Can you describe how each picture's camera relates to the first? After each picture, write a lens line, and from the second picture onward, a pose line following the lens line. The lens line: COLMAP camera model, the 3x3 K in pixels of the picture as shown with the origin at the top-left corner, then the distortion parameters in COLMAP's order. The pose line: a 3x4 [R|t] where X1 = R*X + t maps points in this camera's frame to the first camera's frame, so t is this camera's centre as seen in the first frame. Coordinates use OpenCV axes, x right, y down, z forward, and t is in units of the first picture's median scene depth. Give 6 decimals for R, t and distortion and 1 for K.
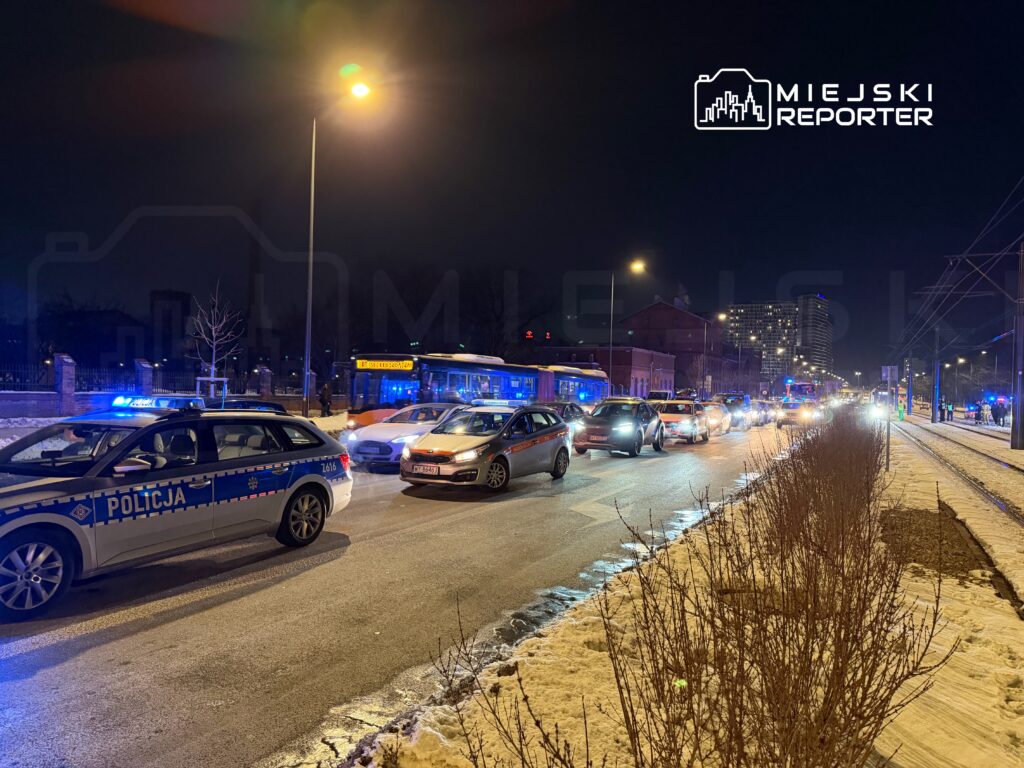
lens RADIAL K [[716.8, 0, 514.7], [0, 716.8, 392.6], [0, 0, 1]] dist [-0.012824, -0.006542]
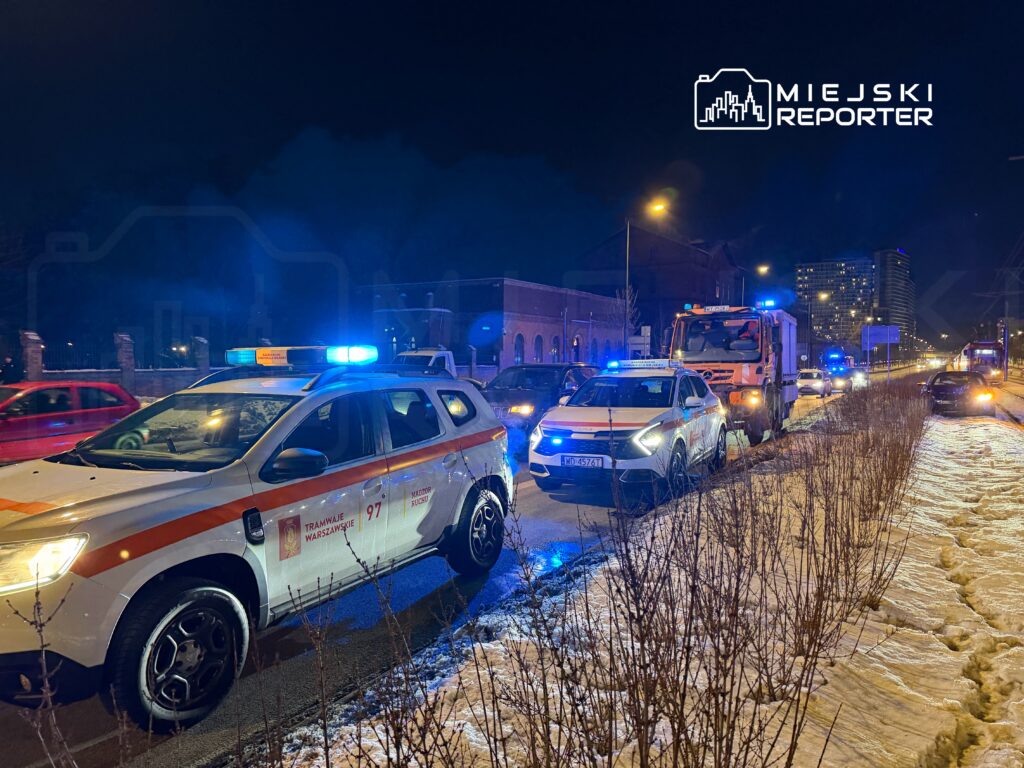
lens RADIAL K [[716.8, 0, 514.6], [0, 716.8, 382.6], [0, 0, 1]] dist [-0.012824, -0.006542]
pose [[0.995205, -0.016168, -0.096465, 0.032697], [0.018457, 0.999568, 0.022877, 0.000655], [0.096054, -0.024547, 0.995073, 0.065996]]
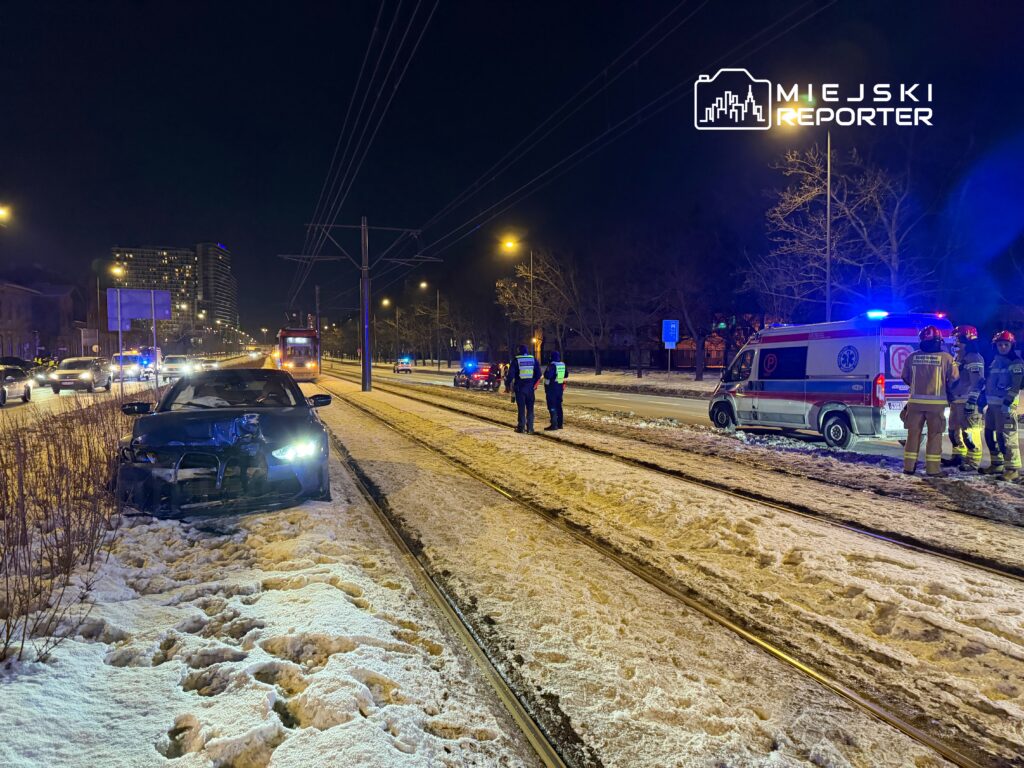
lens RADIAL K [[716.8, 0, 516.3], [0, 716.8, 391.4], [0, 0, 1]] dist [-0.012824, -0.006542]
pose [[0.709294, -0.065255, 0.701886, 0.046146], [0.026447, 0.997468, 0.066009, 0.000925], [-0.704416, -0.028257, 0.709224, 0.091283]]
